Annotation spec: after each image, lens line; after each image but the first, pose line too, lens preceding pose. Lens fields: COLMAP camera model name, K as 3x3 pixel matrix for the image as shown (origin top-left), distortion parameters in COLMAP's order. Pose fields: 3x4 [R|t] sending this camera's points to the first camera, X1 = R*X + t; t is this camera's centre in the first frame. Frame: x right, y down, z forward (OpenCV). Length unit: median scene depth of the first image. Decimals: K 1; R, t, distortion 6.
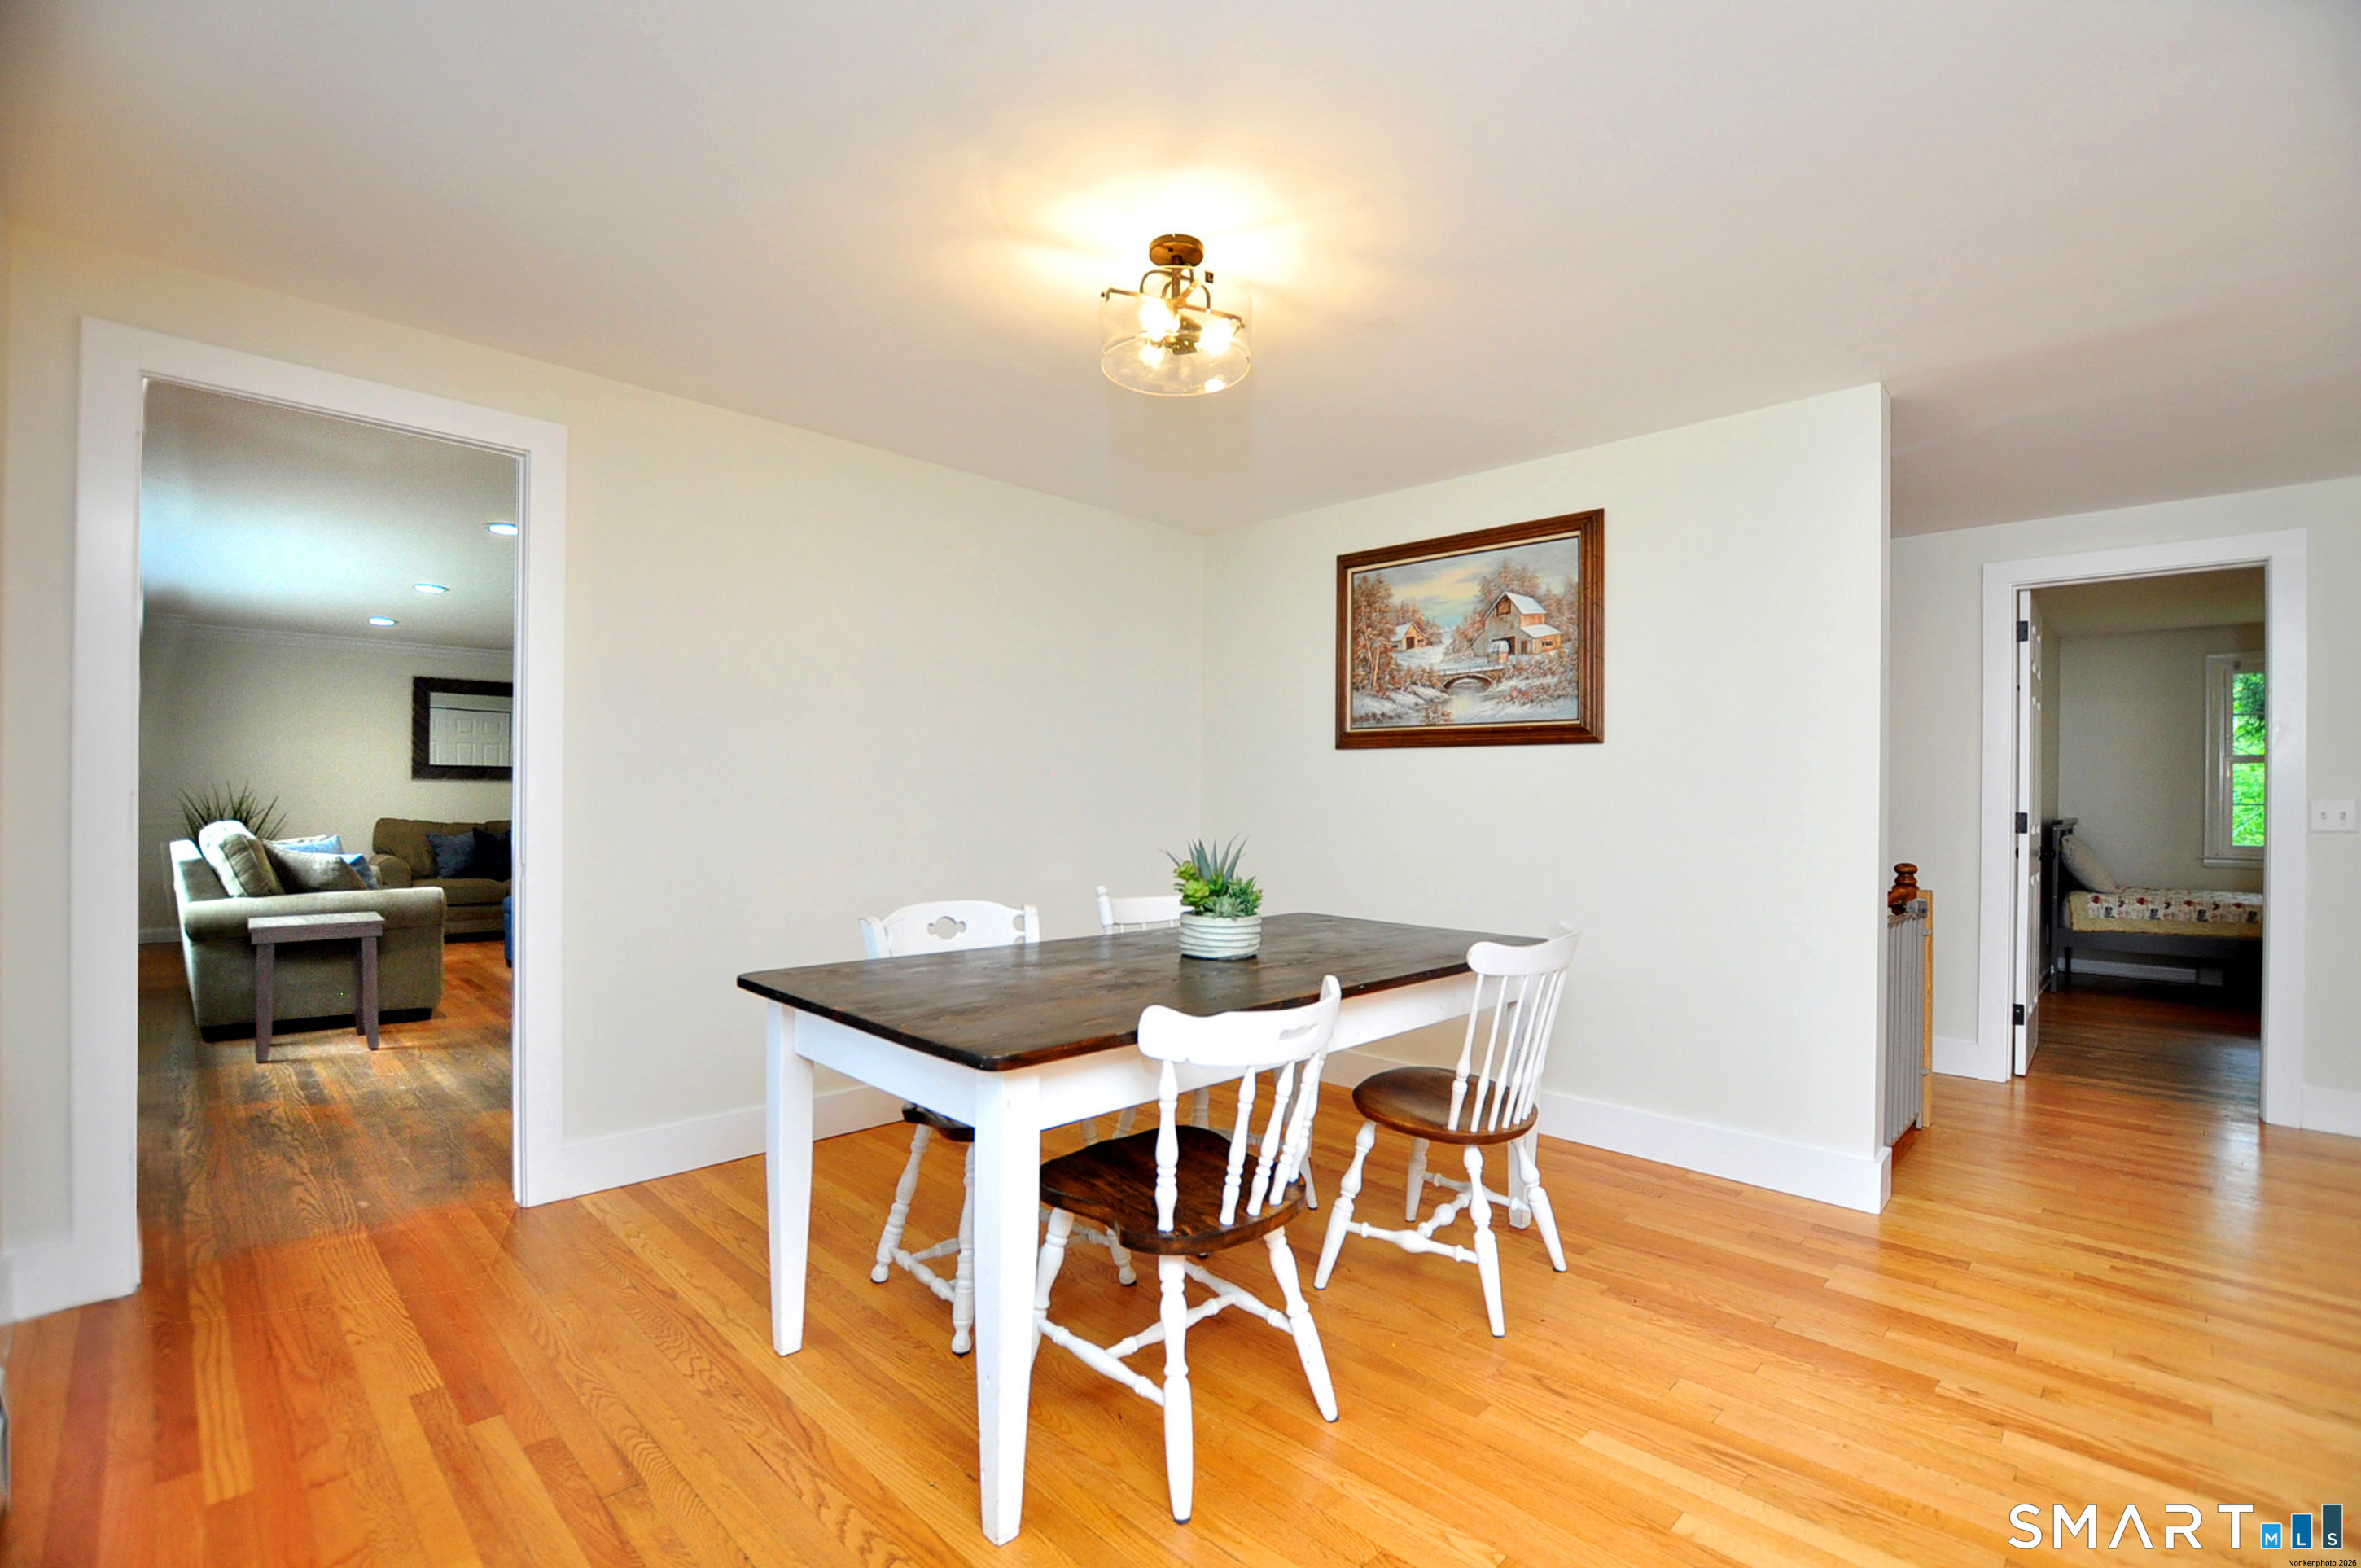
lens RADIAL K [[1042.0, 0, 1194.6], [0, 1042.0, 801.9], [0, 0, 1]] dist [-0.029516, 0.000249]
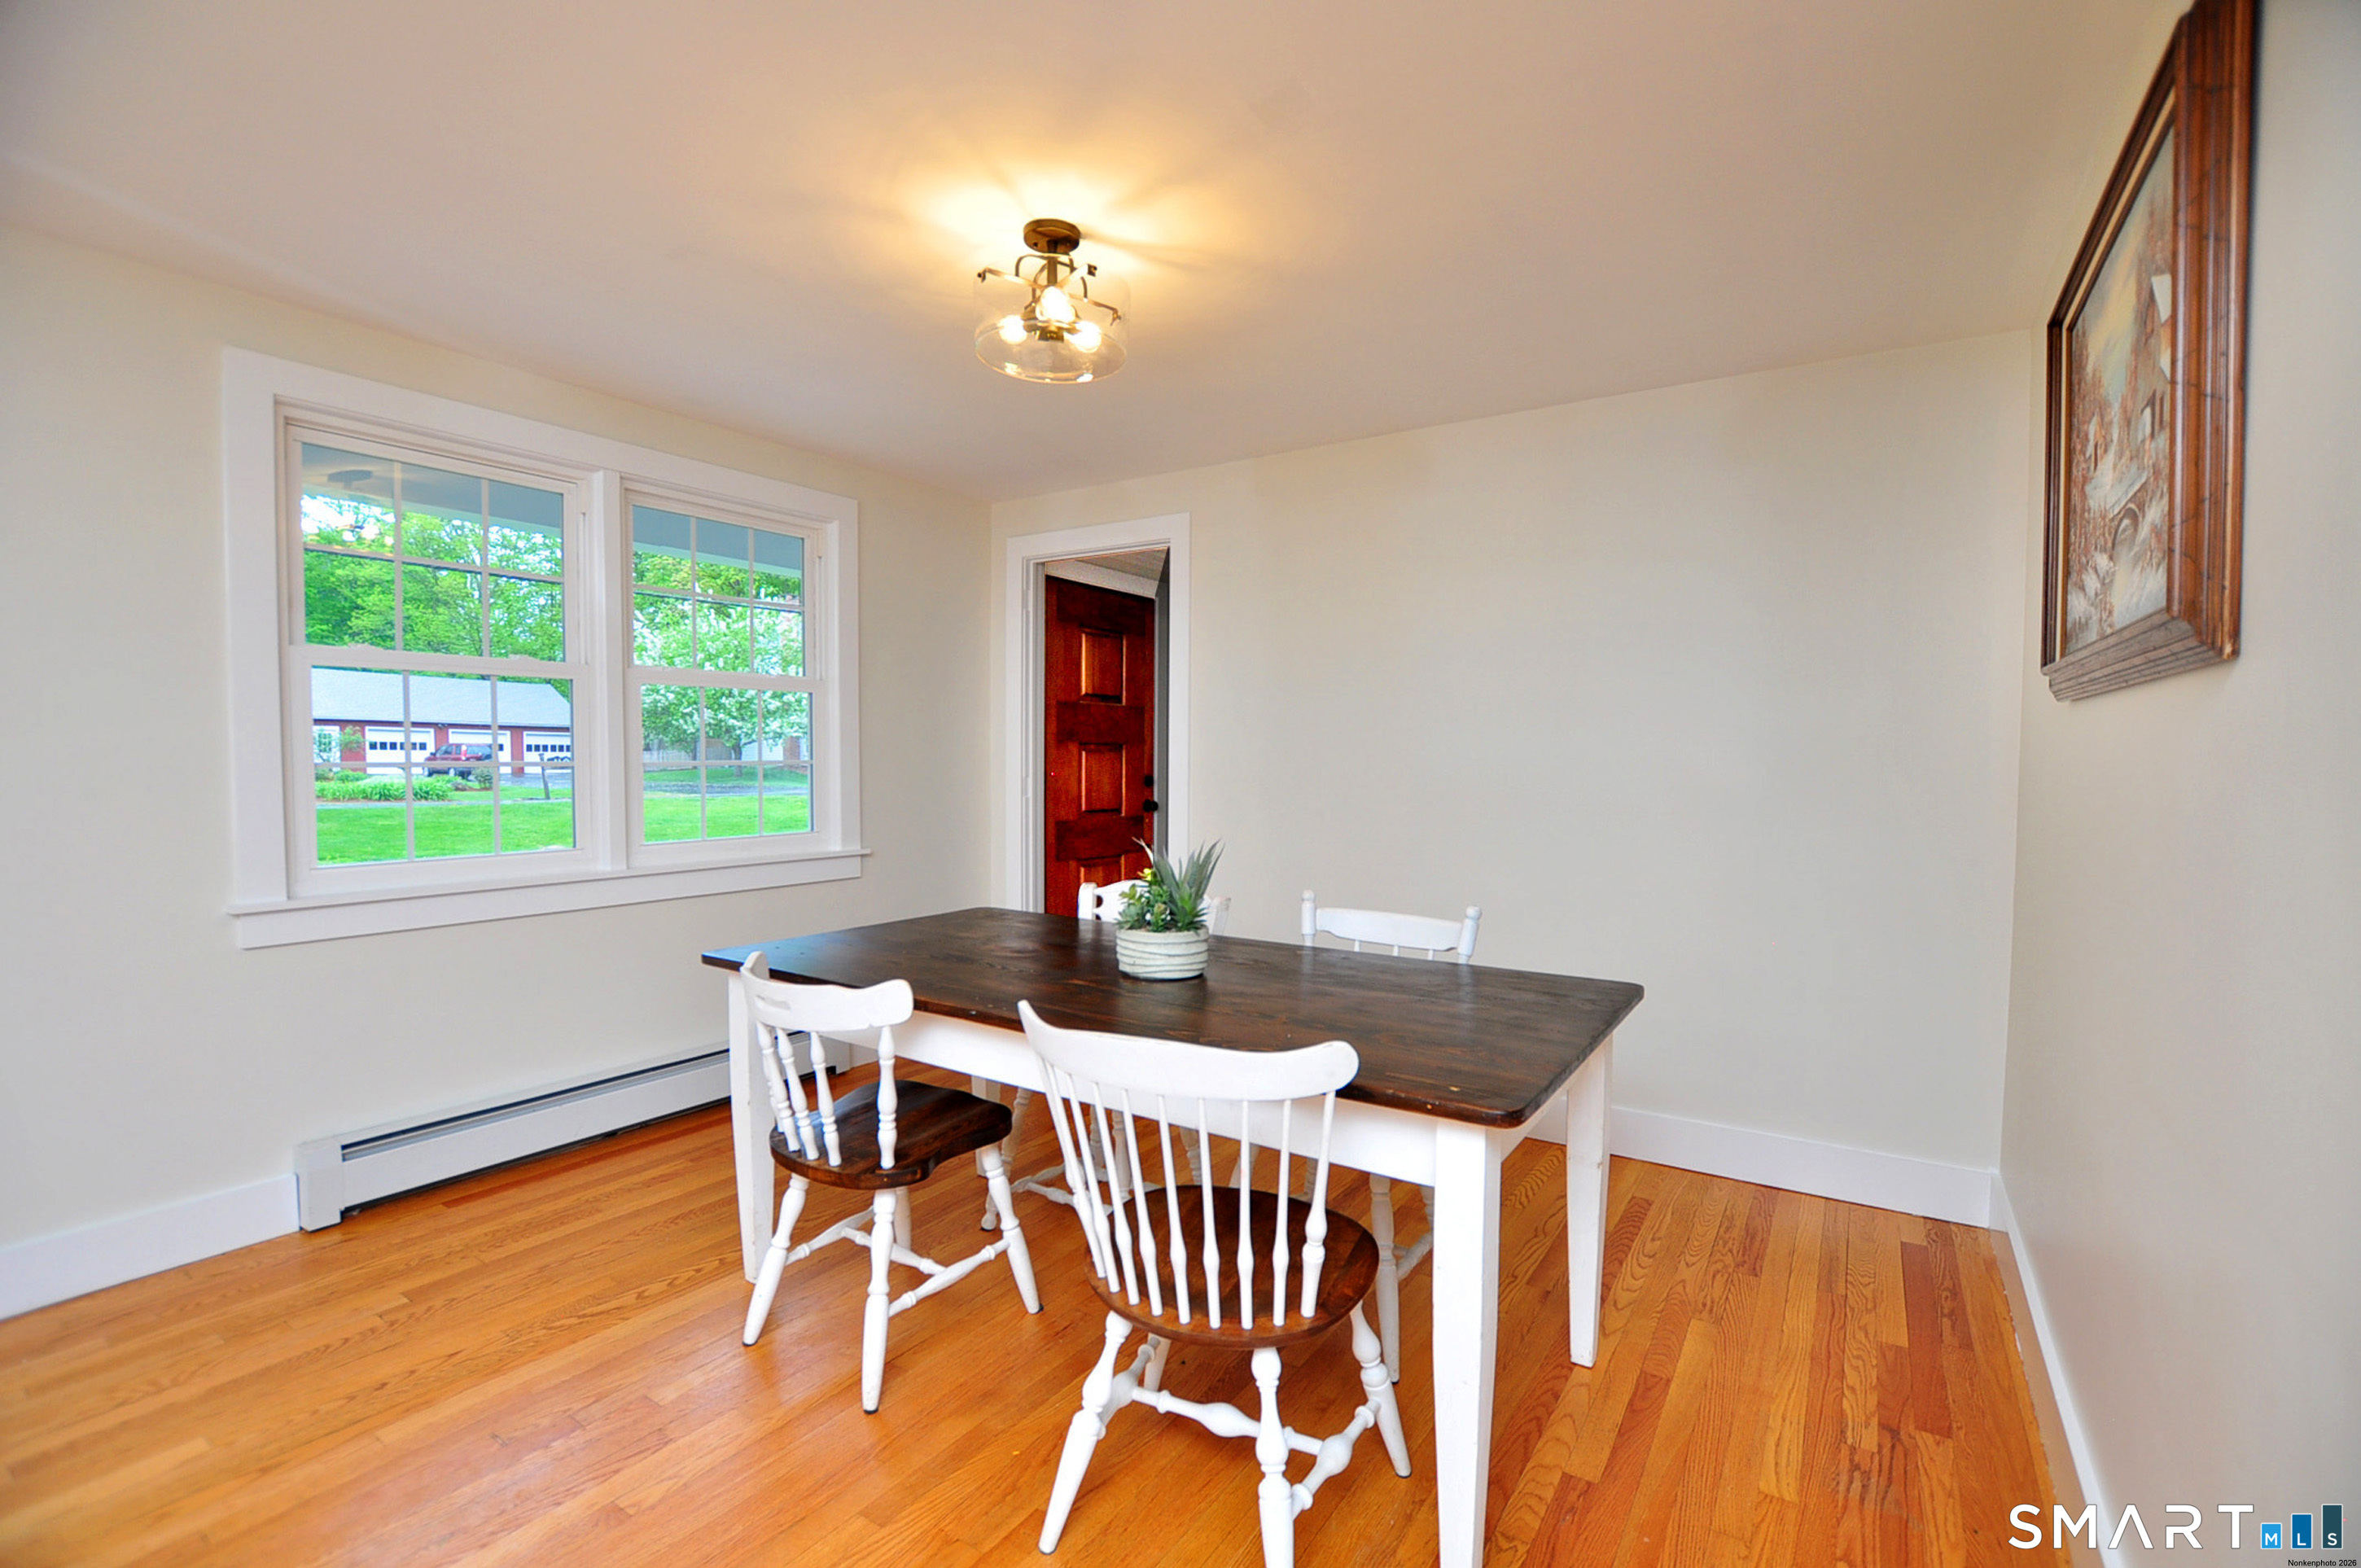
lens RADIAL K [[1048.5, 0, 1177.2], [0, 1048.5, 803.0], [0, 0, 1]] dist [-0.004917, -0.000088]
pose [[0.176191, 0.034941, -0.983736, 0.603887], [-0.008313, 0.999387, 0.034008, -0.018994], [0.984321, 0.002186, 0.176373, 0.571950]]
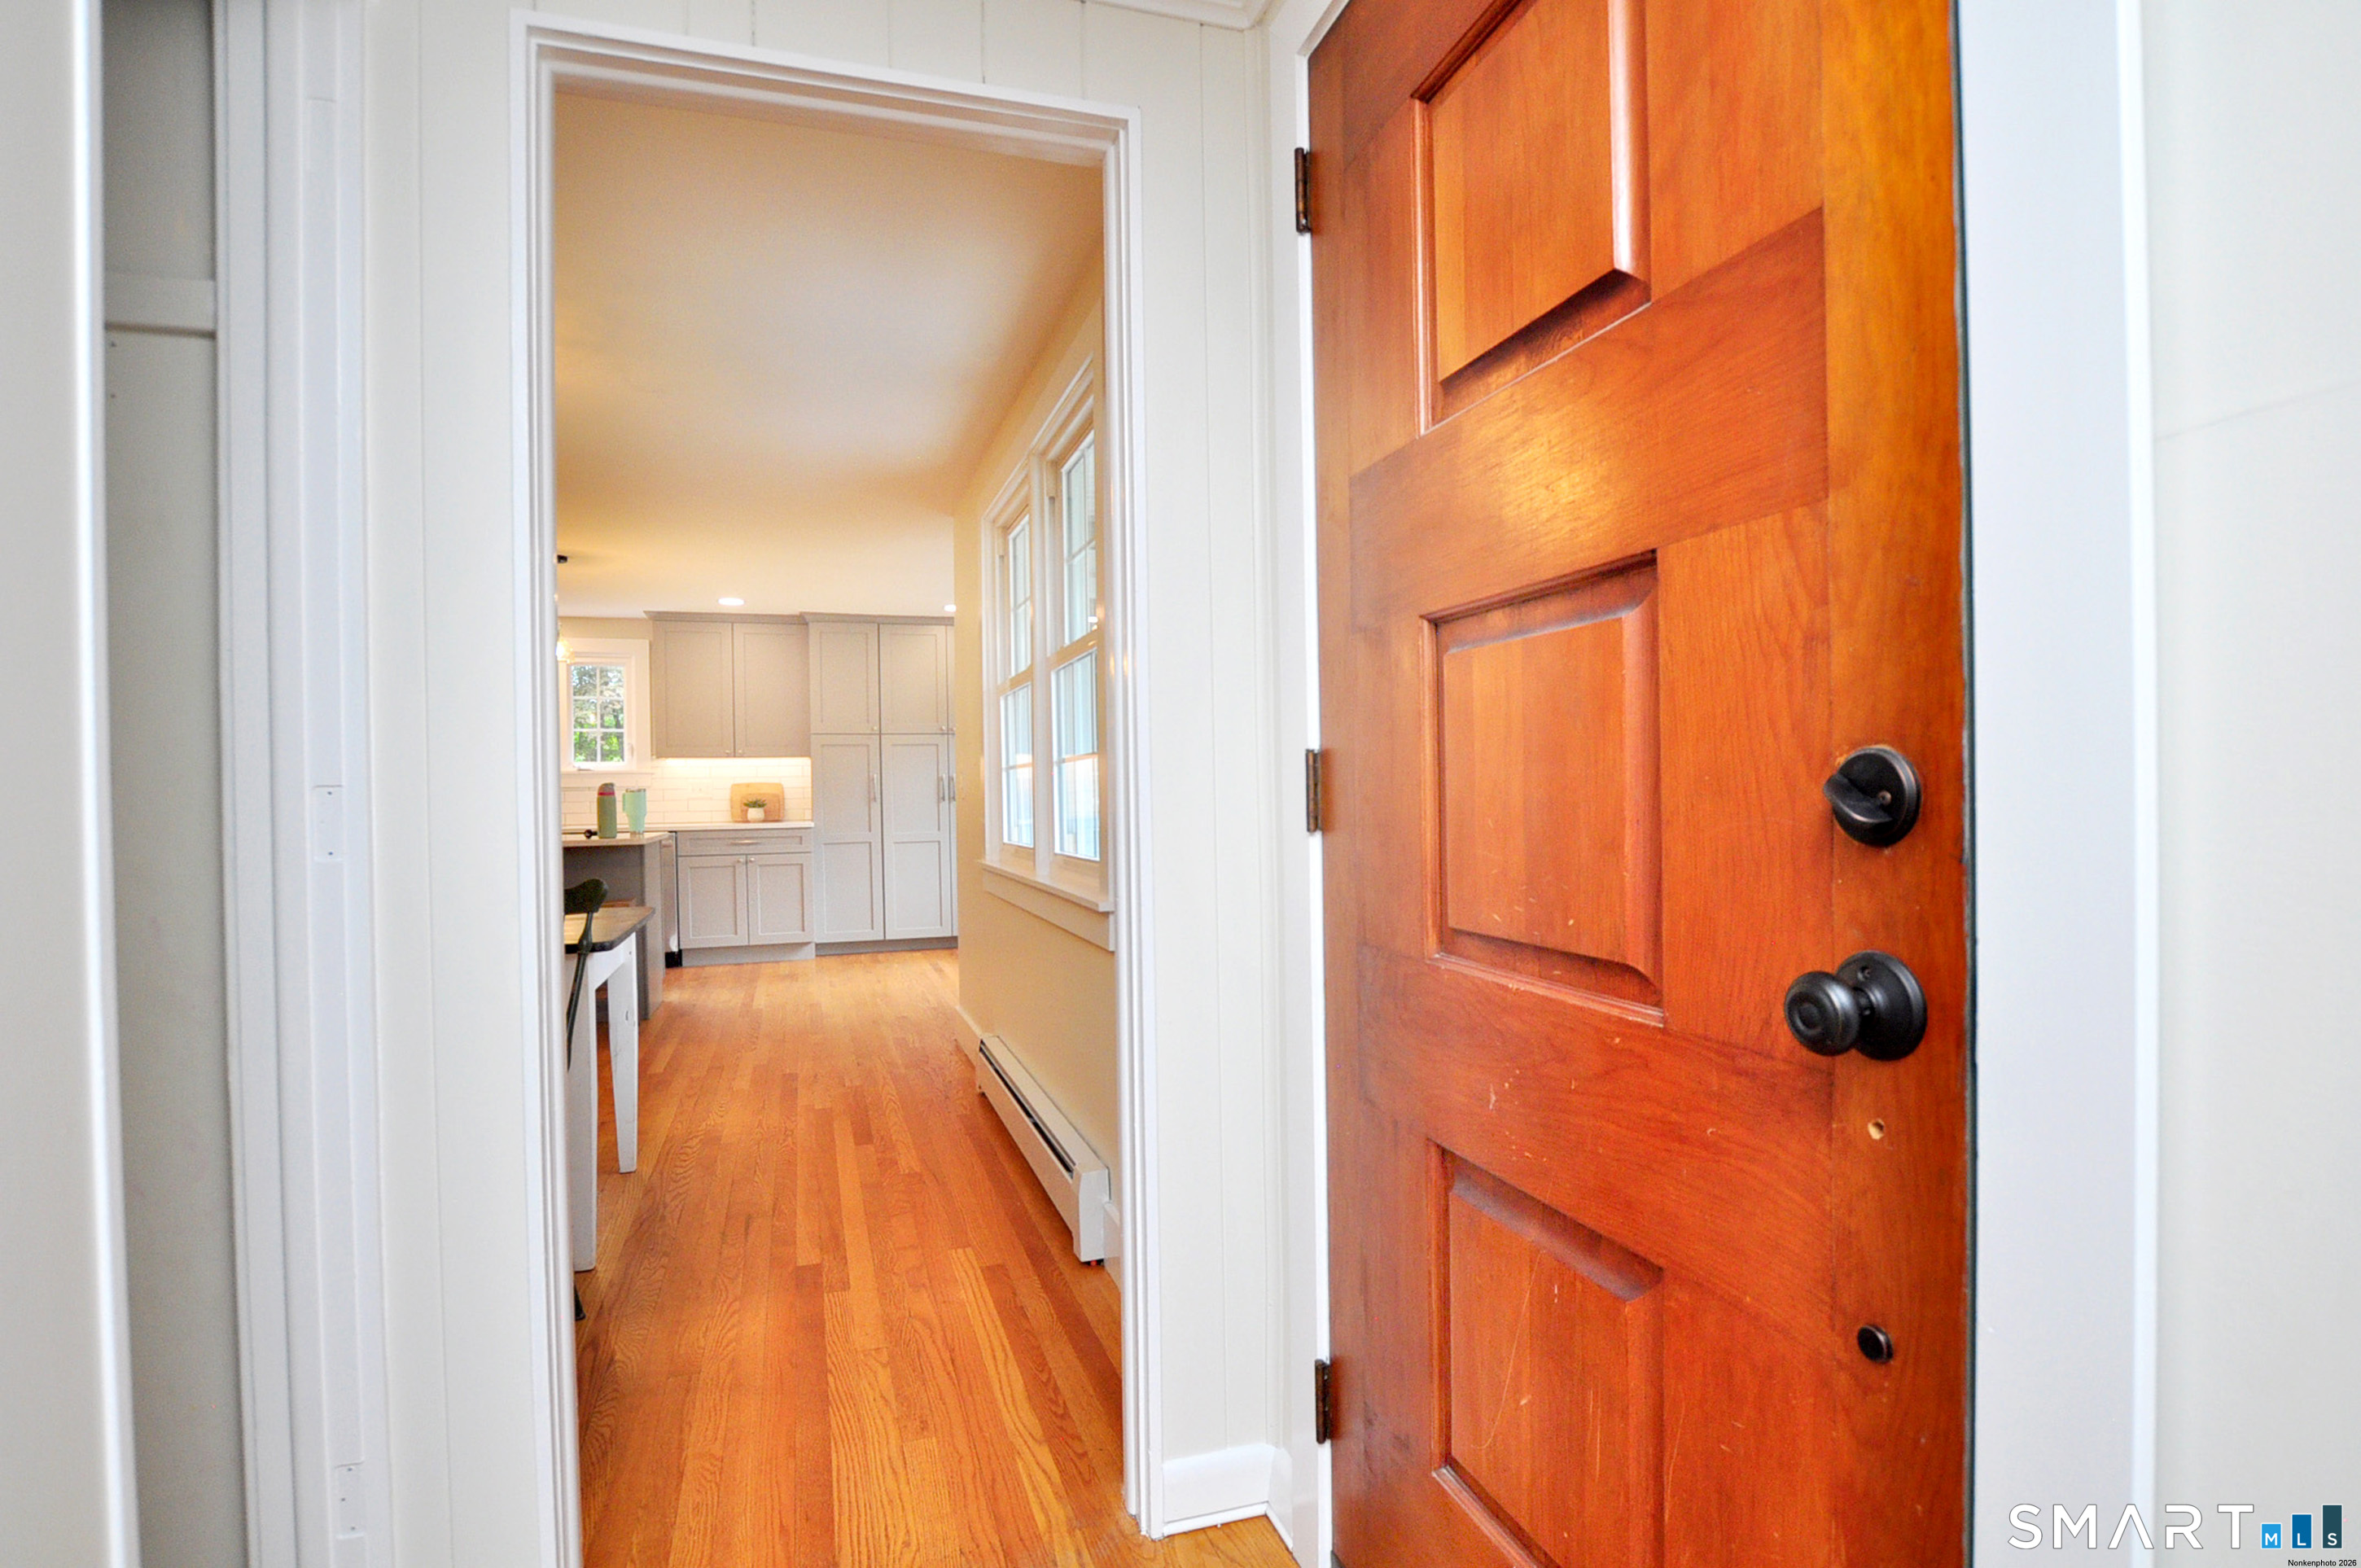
lens RADIAL K [[1159.4, 0, 1171.7], [0, 1159.4, 826.7], [0, 0, 1]] dist [-0.001809, -0.000168]
pose [[-0.884188, -0.014414, 0.466909, -0.895327], [0.005151, 0.999162, 0.040599, -0.005594], [-0.467103, 0.038303, -0.883373, 1.033164]]
